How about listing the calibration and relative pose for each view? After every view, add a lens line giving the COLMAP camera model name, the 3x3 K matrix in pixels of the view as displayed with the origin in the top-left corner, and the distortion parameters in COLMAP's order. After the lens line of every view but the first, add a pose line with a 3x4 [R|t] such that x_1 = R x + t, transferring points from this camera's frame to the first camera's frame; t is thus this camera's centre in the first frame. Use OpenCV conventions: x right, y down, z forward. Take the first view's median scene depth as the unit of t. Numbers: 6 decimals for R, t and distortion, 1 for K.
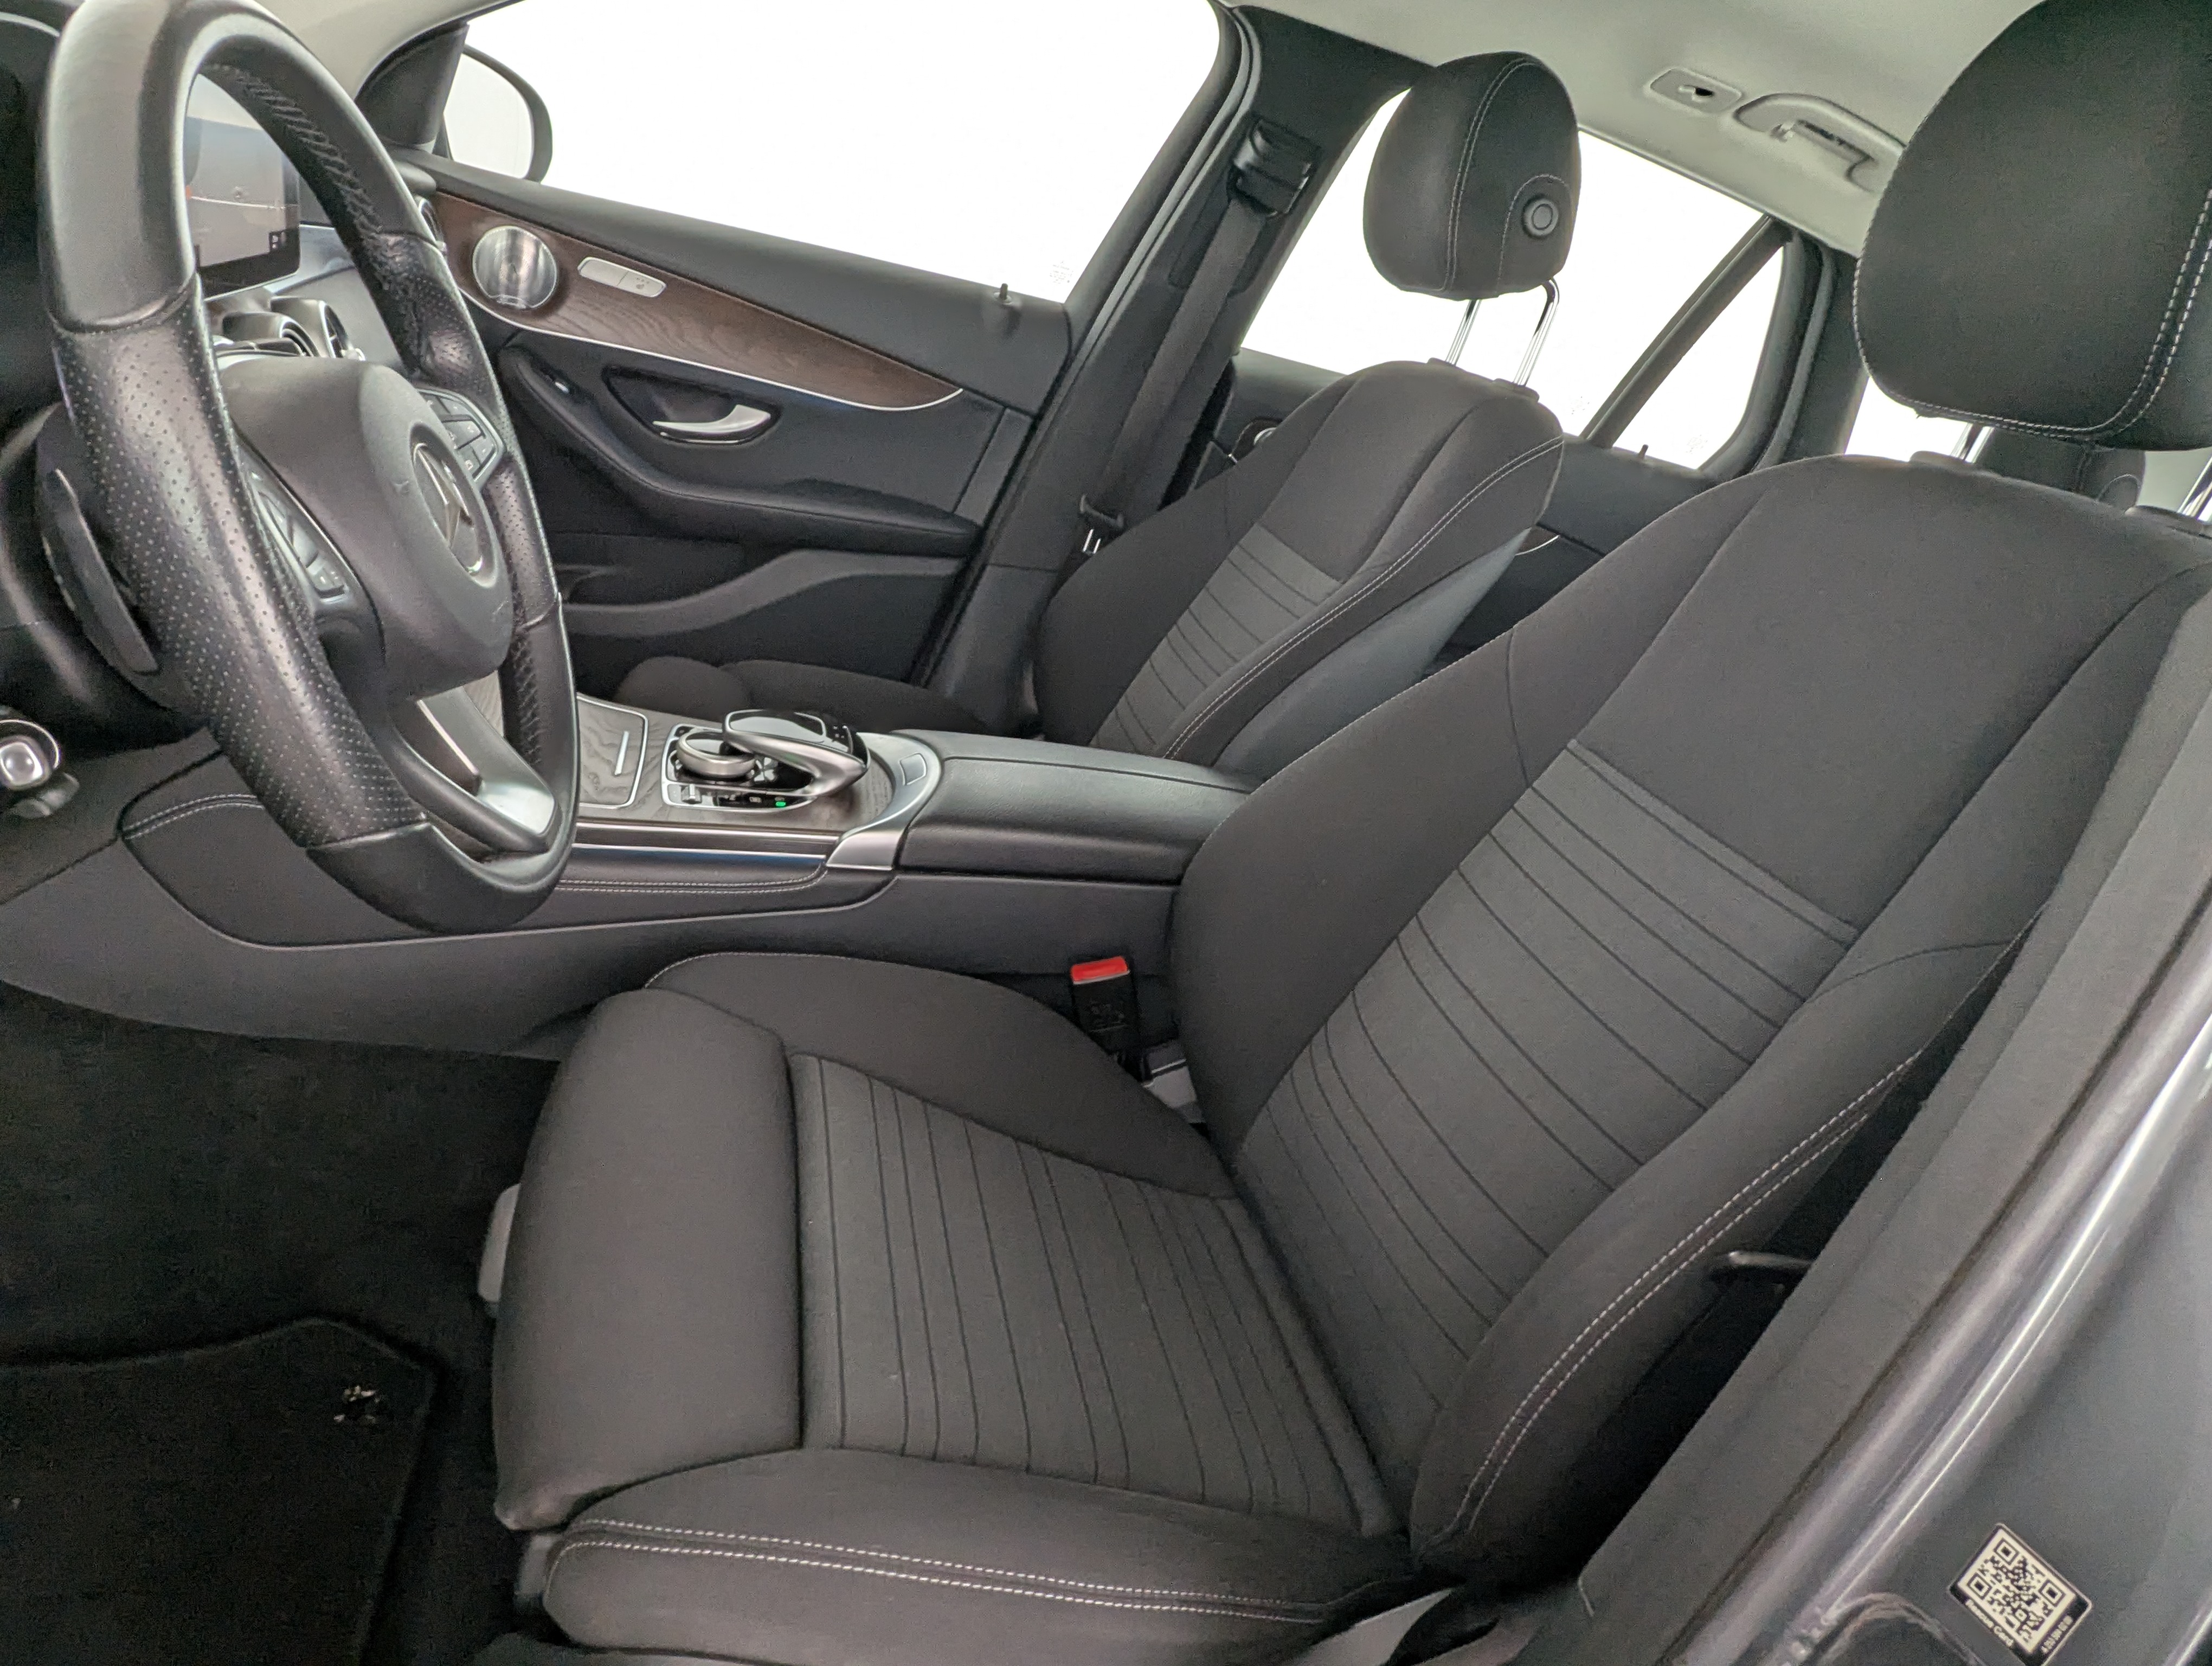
lens RADIAL K [[1366.7, 0, 1119.6], [0, 1366.7, 811.6], [0, 0, 1]] dist [0.001075, -0.001236]
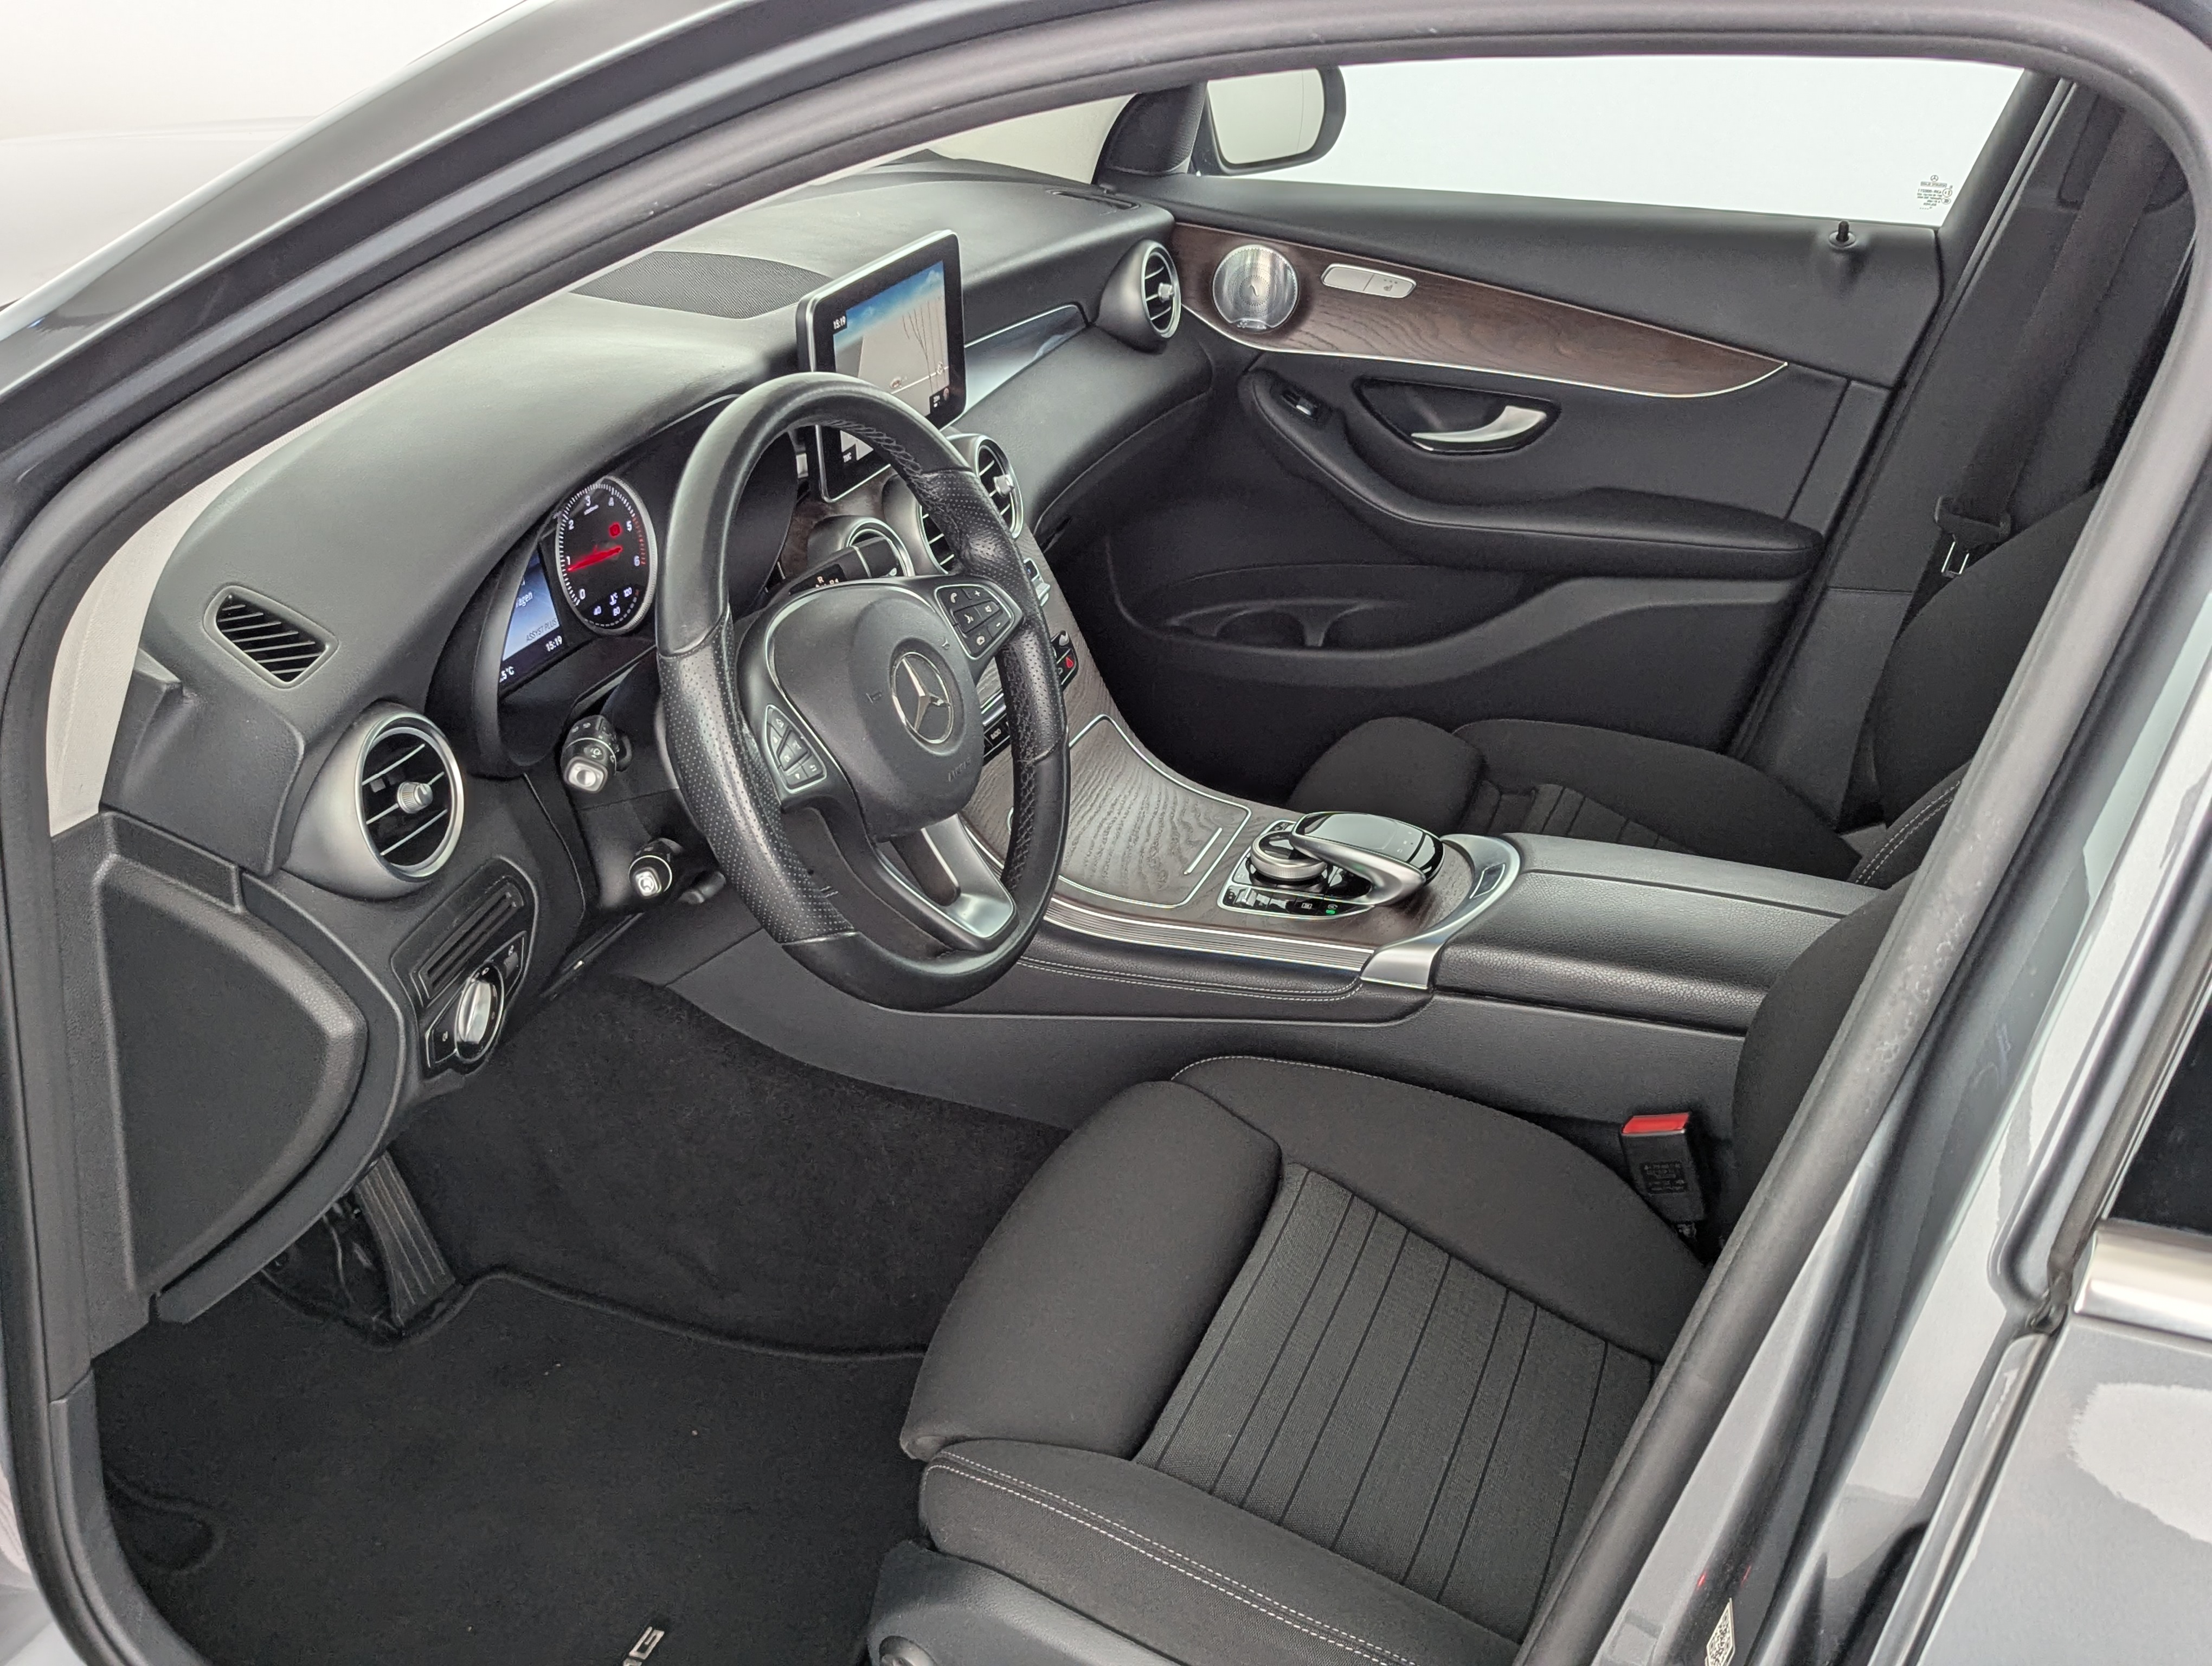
lens RADIAL K [[2343.2, 0, 1156.9], [0, 2343.2, 826.2], [0, 0, 1]] dist [0.069440, -0.025773]
pose [[0.819548, 0.045288, -0.571217, 0.408614], [-0.051908, 0.998641, 0.004702, -0.046120], [0.570654, 0.025797, 0.820785, -0.304161]]
